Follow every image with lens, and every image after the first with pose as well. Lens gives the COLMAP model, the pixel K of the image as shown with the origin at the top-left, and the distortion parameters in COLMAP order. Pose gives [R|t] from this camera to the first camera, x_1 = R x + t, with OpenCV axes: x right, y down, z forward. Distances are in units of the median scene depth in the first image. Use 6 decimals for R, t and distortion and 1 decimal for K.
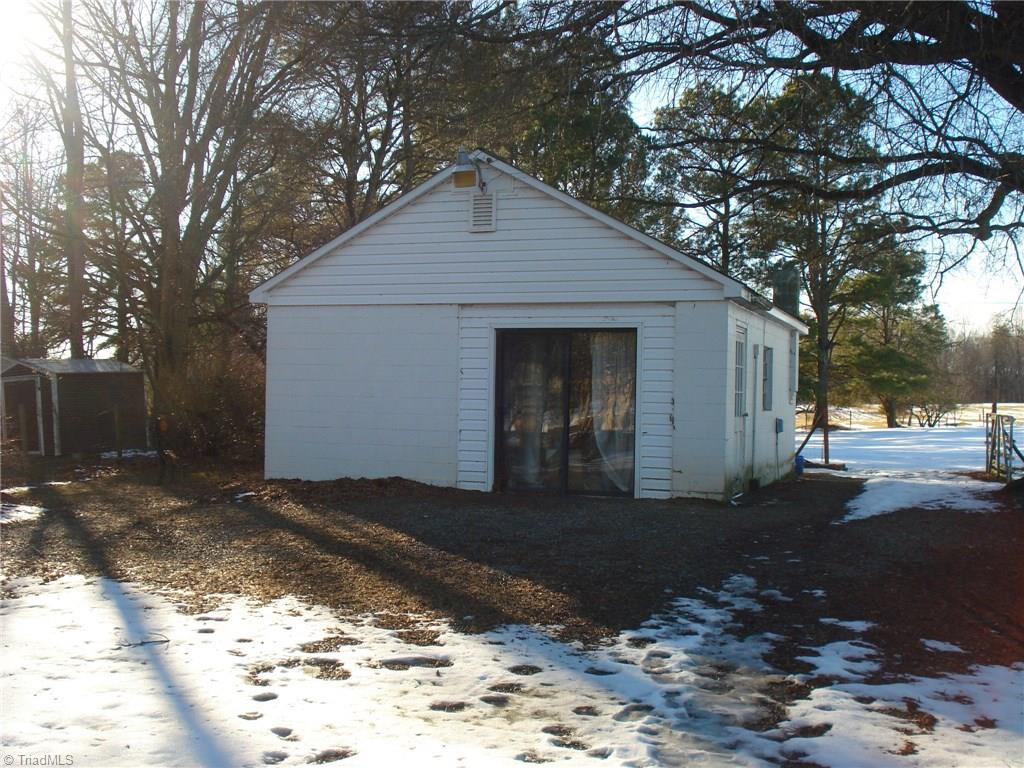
lens RADIAL K [[1183.9, 0, 517.7], [0, 1183.9, 386.0], [0, 0, 1]] dist [-0.087155, 0.000000]
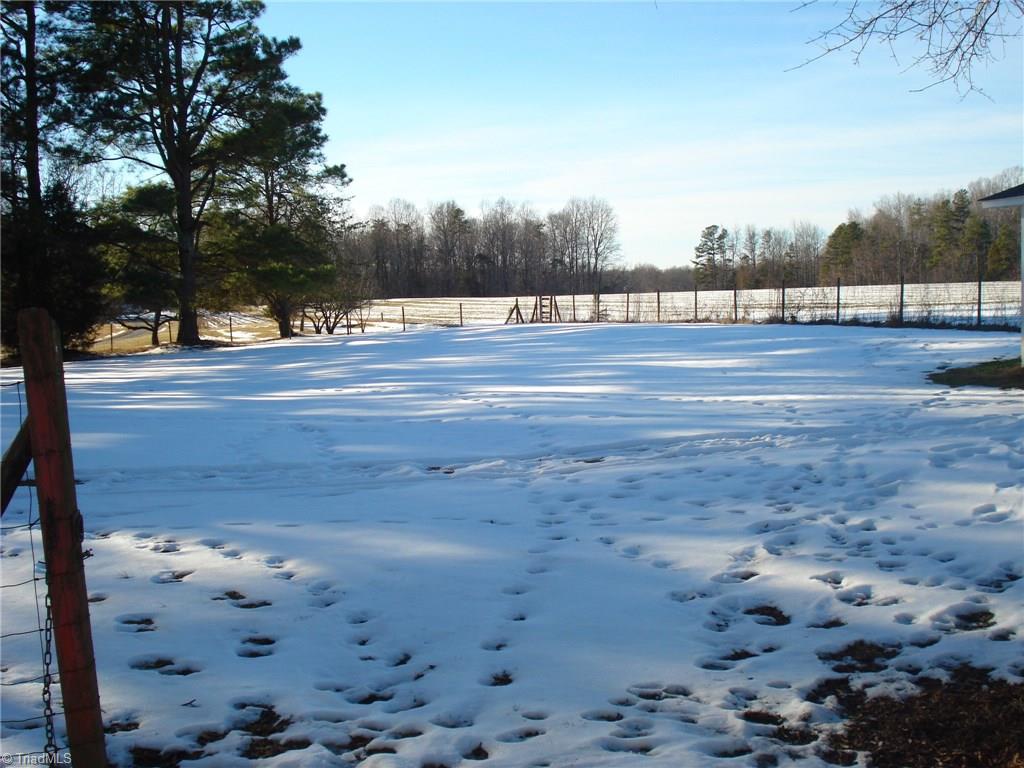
lens RADIAL K [[1183.9, 0, 516.8], [0, 1183.9, 386.6], [0, 0, 1]] dist [-0.087155, 0.000000]
pose [[0.869590, -0.075843, 0.487914, 0.086865], [0.035110, 0.995130, 0.092110, 0.003073], [-0.492524, -0.062967, 0.868018, 0.306238]]
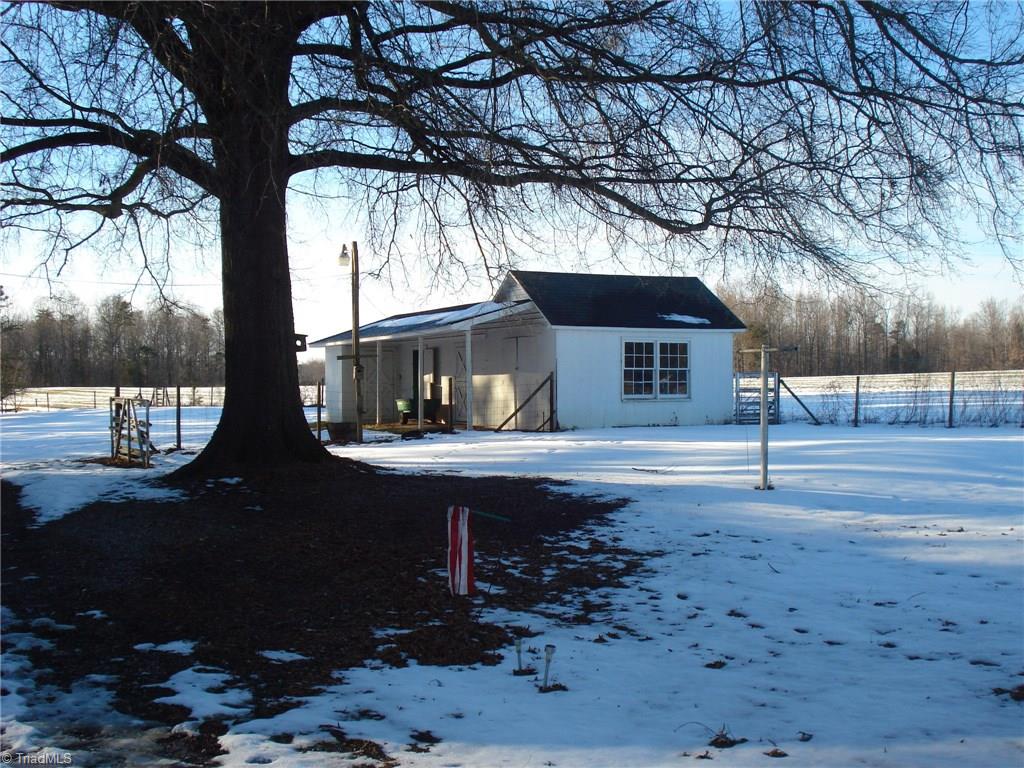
lens RADIAL K [[1183.9, 0, 516.1], [0, 1183.9, 381.5], [0, 0, 1]] dist [-0.087155, 0.000000]
pose [[0.709283, -0.020625, 0.704622, -0.015289], [0.013858, 0.999787, 0.015315, -0.000017], [-0.704788, -0.001098, 0.709417, 0.024546]]
